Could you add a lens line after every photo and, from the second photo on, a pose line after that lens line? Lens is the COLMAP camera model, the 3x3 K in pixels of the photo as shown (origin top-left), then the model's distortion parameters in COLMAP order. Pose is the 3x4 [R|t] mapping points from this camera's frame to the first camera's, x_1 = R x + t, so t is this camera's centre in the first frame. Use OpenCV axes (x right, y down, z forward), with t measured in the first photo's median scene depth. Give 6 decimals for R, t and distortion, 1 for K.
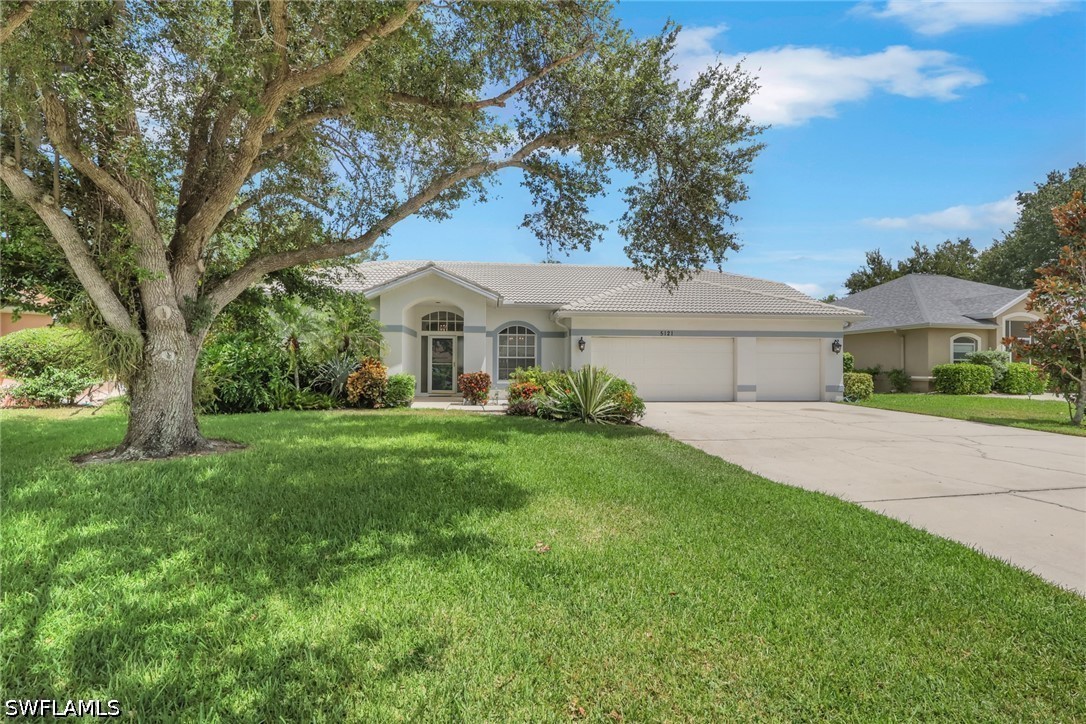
lens RADIAL K [[512.4, 0, 537.3], [0, 512.4, 359.9], [0, 0, 1]] dist [0.000743, -0.000062]
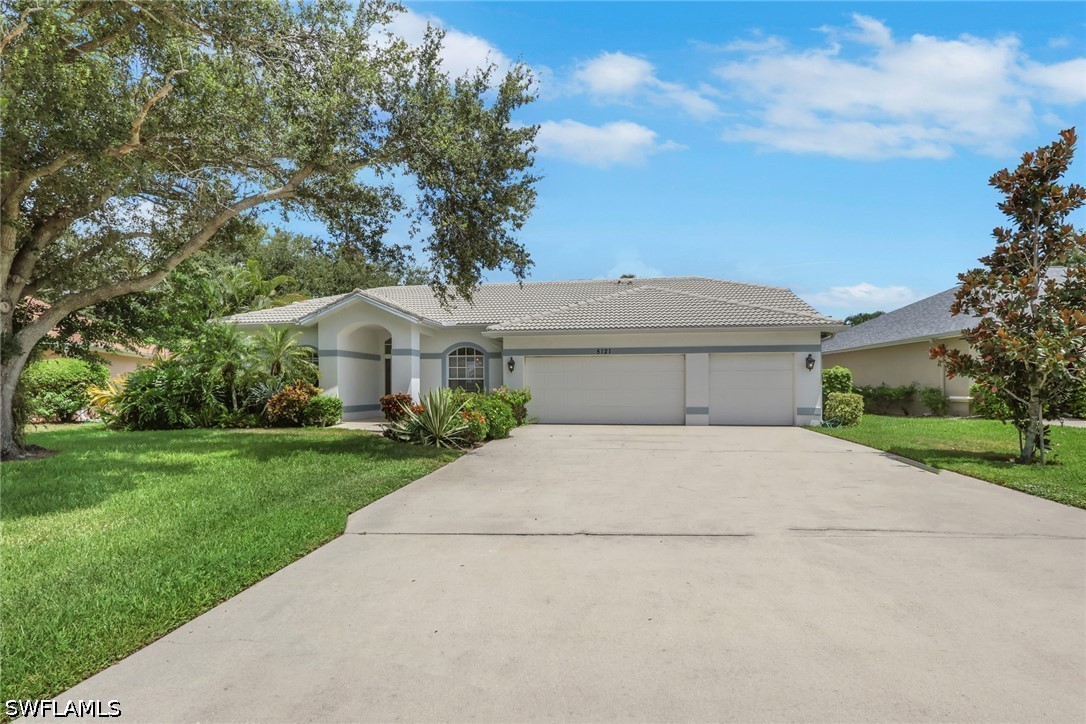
lens RADIAL K [[516.3, 0, 544.1], [0, 516.3, 376.3], [0, 0, 1]] dist [0.000629, 0.000019]
pose [[0.968720, -0.011807, -0.247877, 0.372588], [0.009799, 0.999908, -0.009333, 0.001653], [0.247964, 0.006612, 0.968747, 0.058019]]
